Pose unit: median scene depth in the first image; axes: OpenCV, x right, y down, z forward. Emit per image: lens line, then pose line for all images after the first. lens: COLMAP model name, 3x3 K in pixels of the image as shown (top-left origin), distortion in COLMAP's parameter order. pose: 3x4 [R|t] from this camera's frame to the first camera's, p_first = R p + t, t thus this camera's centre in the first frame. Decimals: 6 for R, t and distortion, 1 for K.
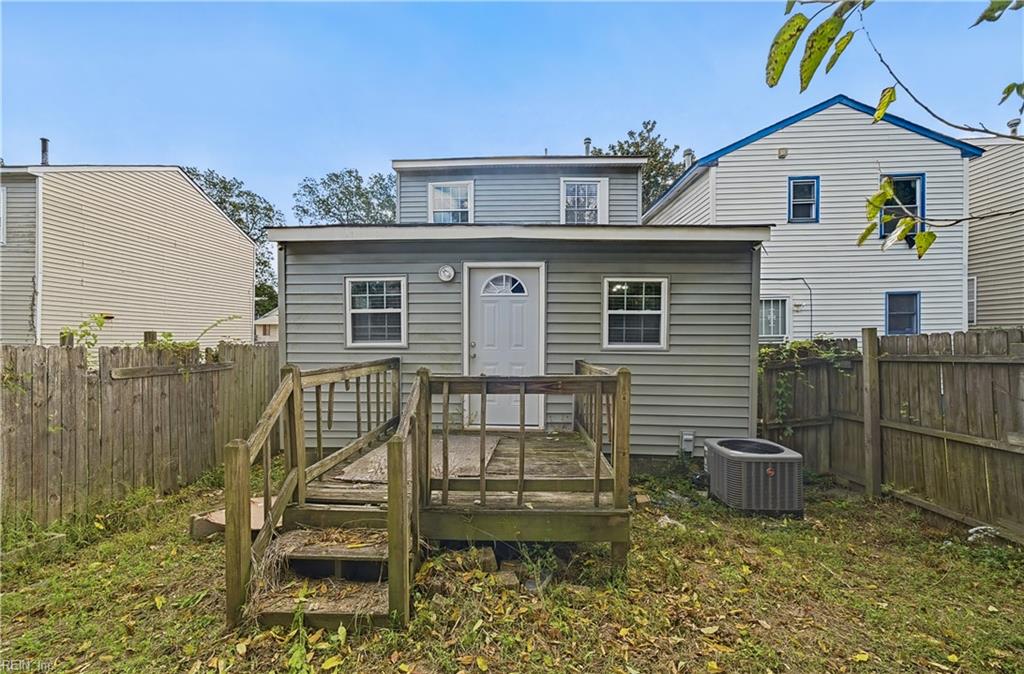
lens RADIAL K [[403.2, 0, 505.4], [0, 403.2, 339.1], [0, 0, 1]] dist [0.001077, 0.000281]
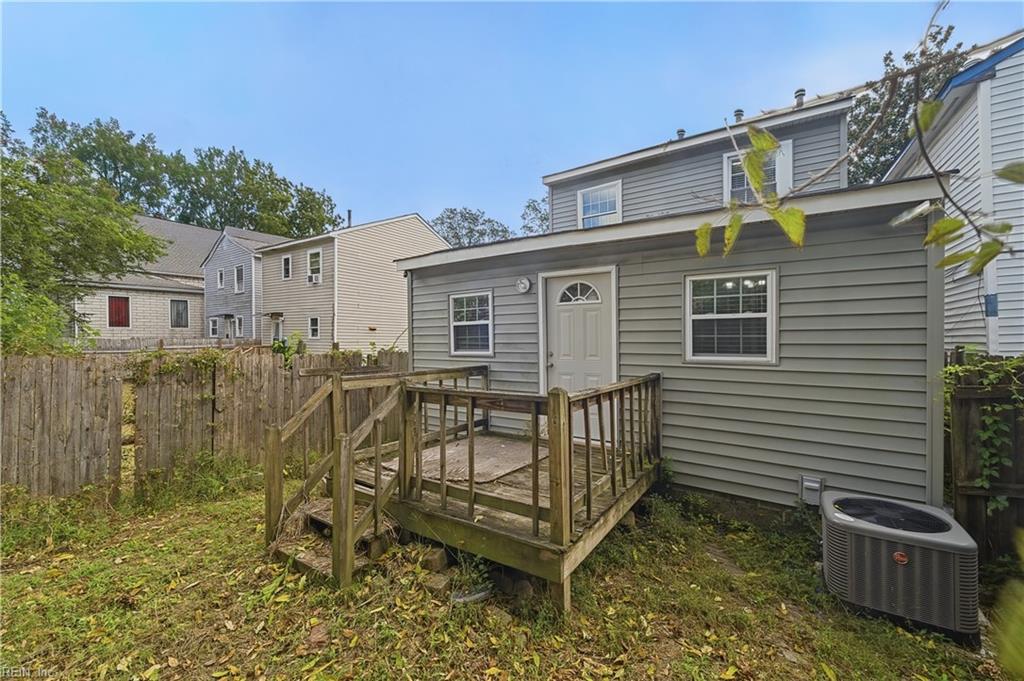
lens RADIAL K [[402.2, 0, 506.0], [0, 402.2, 335.4], [0, 0, 1]] dist [0.004198, 0.000164]
pose [[0.857301, -0.013030, -0.514650, 0.352615], [0.005719, 0.999859, -0.015789, -0.018116], [0.514784, 0.010593, 0.857255, 0.086583]]
